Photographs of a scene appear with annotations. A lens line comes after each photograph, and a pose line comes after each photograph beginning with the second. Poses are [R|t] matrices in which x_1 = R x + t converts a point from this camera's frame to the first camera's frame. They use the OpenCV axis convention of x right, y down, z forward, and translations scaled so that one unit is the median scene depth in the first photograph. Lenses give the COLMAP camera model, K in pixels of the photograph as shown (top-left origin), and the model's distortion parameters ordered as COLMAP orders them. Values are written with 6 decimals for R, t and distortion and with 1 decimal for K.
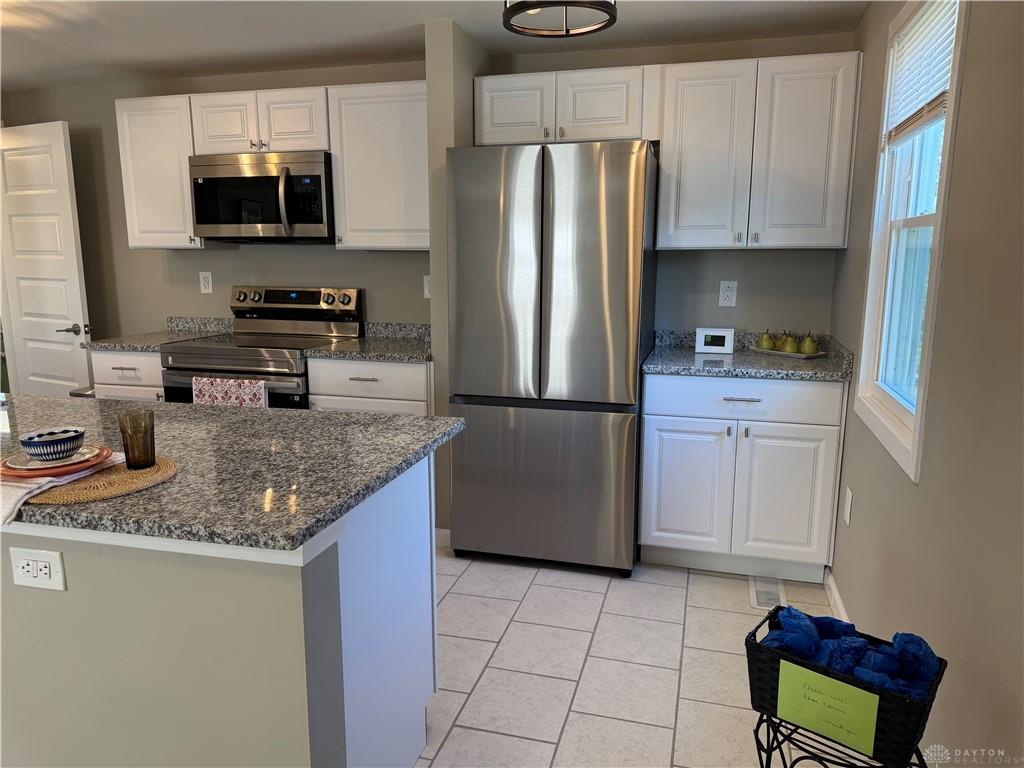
lens RADIAL K [[723.4, 0, 513.1], [0, 723.4, 391.4], [0, 0, 1]] dist [0.039437, -0.050856]
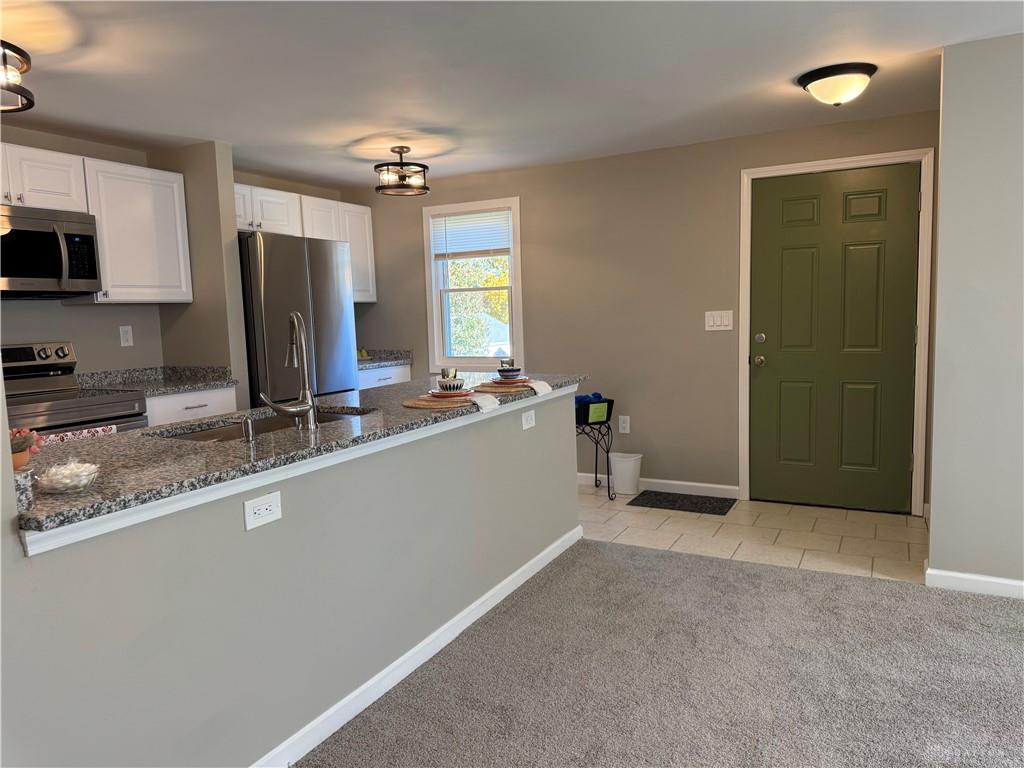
lens RADIAL K [[716.0, 0, 497.9], [0, 716.0, 398.7], [0, 0, 1]] dist [0.082157, -0.155702]
pose [[0.226587, -0.121839, 0.966340, -1.165118], [0.210660, 0.974792, 0.073509, -0.010940], [-0.950937, 0.186913, 0.246542, 0.197201]]
